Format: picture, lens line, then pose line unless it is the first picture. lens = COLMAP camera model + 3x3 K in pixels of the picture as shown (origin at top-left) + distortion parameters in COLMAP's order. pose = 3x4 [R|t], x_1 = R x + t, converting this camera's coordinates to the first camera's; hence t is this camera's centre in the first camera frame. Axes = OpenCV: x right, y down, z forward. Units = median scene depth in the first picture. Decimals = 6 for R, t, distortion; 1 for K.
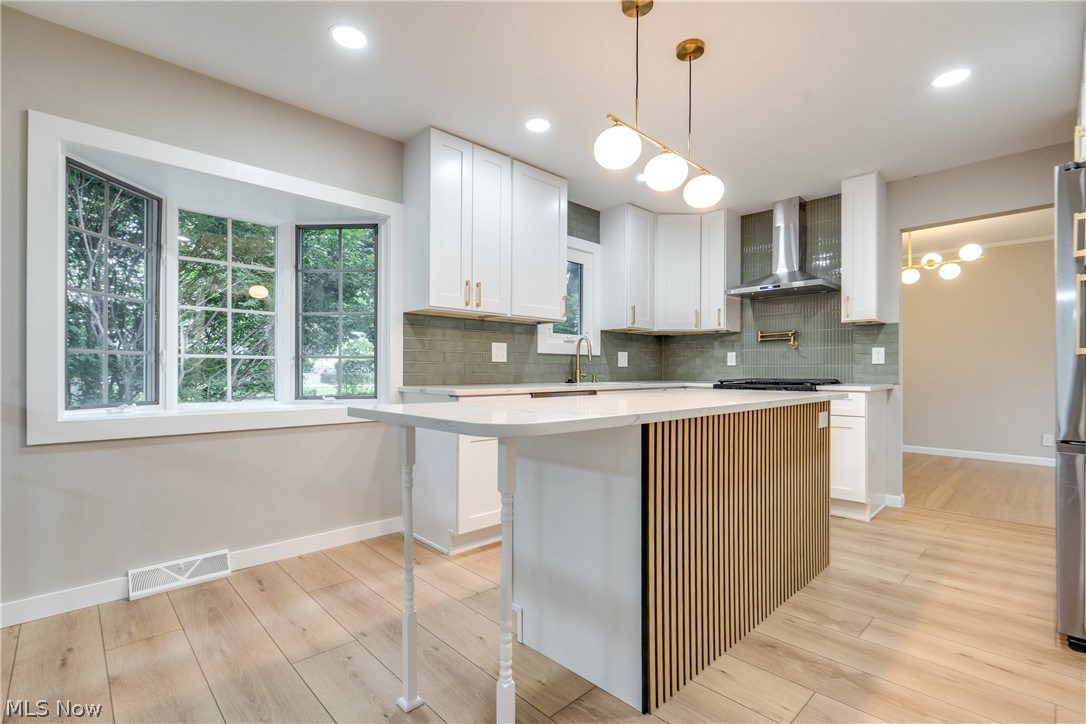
lens RADIAL K [[501.2, 0, 545.2], [0, 501.2, 366.6], [0, 0, 1]] dist [-0.001133, 0.001234]
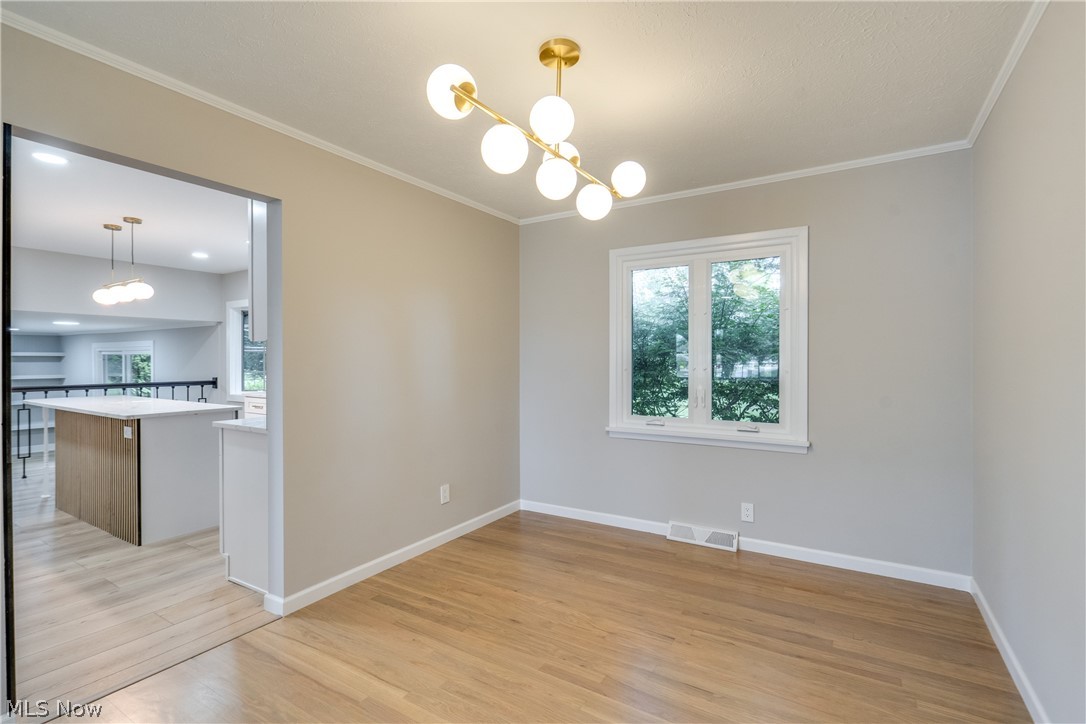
lens RADIAL K [[490.8, 0, 533.6], [0, 490.8, 362.3], [0, 0, 1]] dist [0.001483, 0.000710]
pose [[0.243556, 0.001397, -0.969886, 1.404431], [0.006745, 0.999972, 0.003134, -0.052731], [0.969863, -0.007306, 0.243540, 1.158311]]
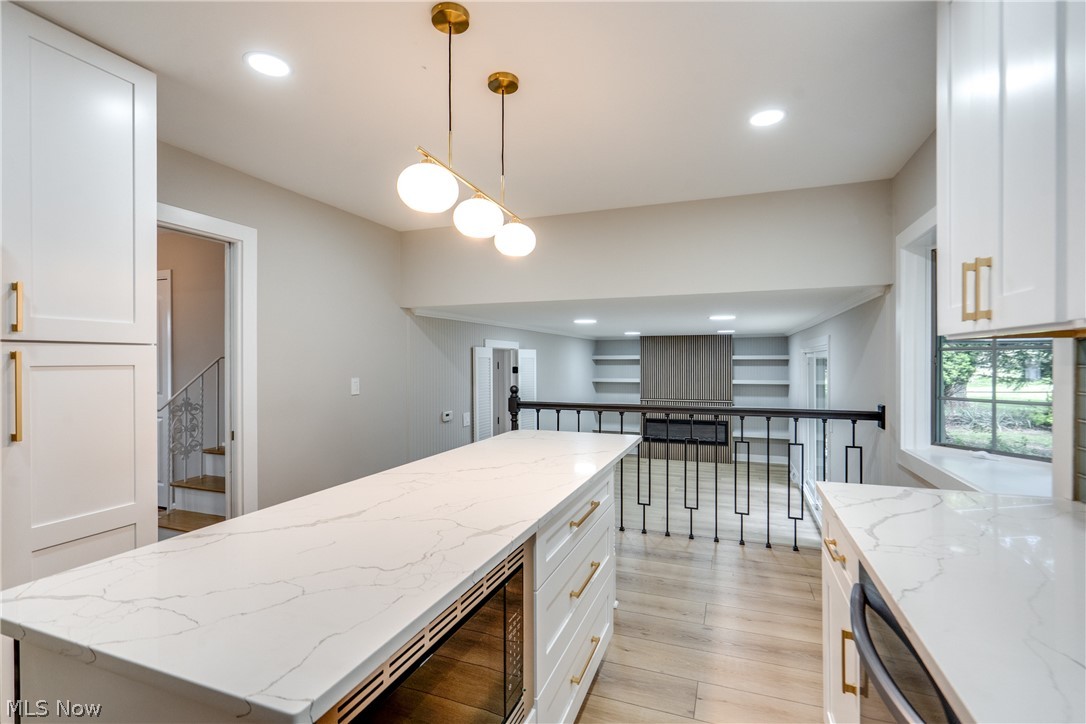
lens RADIAL K [[501.2, 0, 545.2], [0, 501.2, 366.6], [0, 0, 1]] dist [-0.001133, 0.001234]
pose [[-0.899948, 0.003474, -0.435983, 0.289426], [0.002777, 0.999994, 0.002235, -0.070283], [0.435988, 0.000801, -0.899952, 0.993463]]
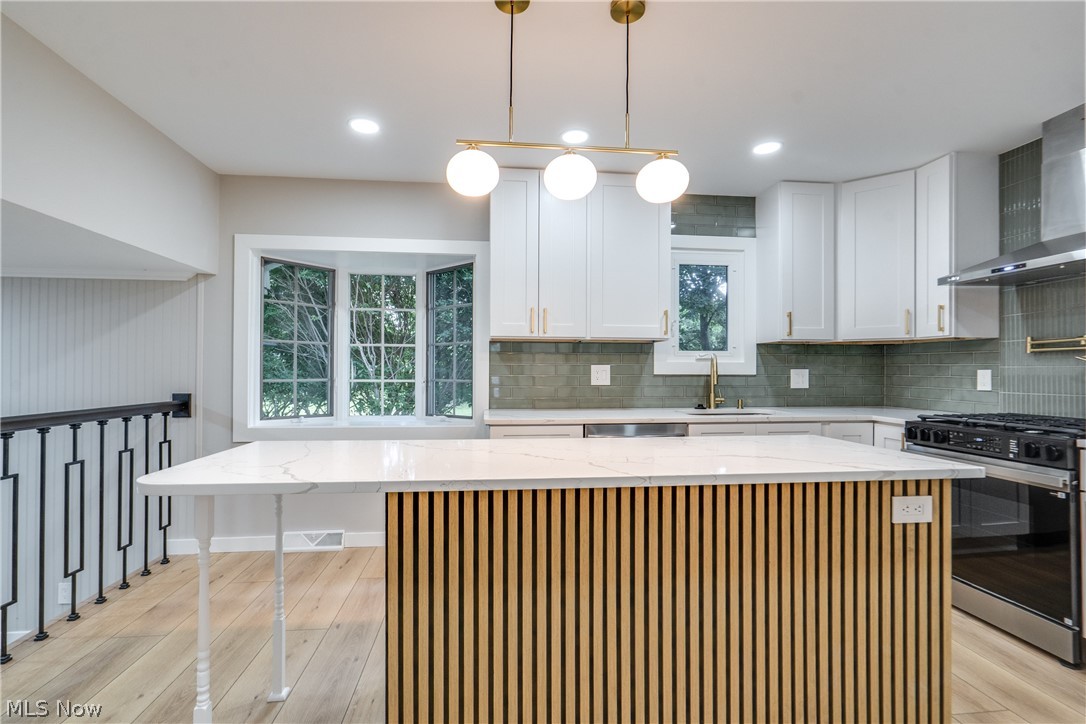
lens RADIAL K [[494.2, 0, 532.1], [0, 494.2, 363.0], [0, 0, 1]] dist [-0.005821, 0.000420]
pose [[0.787858, -0.009514, -0.615784, 0.370627], [0.004188, 0.999940, -0.010092, -0.040955], [0.615843, 0.005372, 0.787850, 0.178195]]
